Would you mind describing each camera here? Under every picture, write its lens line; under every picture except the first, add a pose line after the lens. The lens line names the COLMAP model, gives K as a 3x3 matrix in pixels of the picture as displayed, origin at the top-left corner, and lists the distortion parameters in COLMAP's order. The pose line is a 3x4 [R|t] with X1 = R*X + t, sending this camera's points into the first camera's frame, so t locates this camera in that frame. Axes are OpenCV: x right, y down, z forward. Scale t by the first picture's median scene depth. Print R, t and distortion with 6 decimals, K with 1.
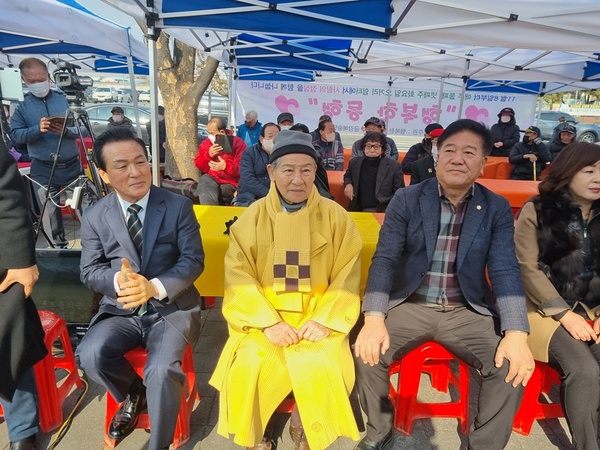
lens RADIAL K [[457.1, 0, 300.0], [0, 457.1, 225.0], [0, 0, 1]] dist [-0.000249, -0.000303]
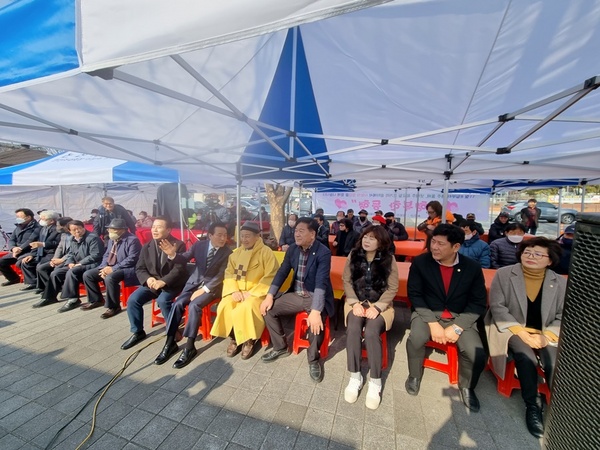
lens RADIAL K [[242.2, 0, 300.0], [0, 242.2, 225.0], [0, 0, 1]] dist [-0.039643, -0.000179]
pose [[0.923003, 0.011056, -0.384633, 0.225717], [-0.069348, 0.987999, -0.138015, -0.001159], [0.378492, 0.154062, 0.912693, -0.053292]]
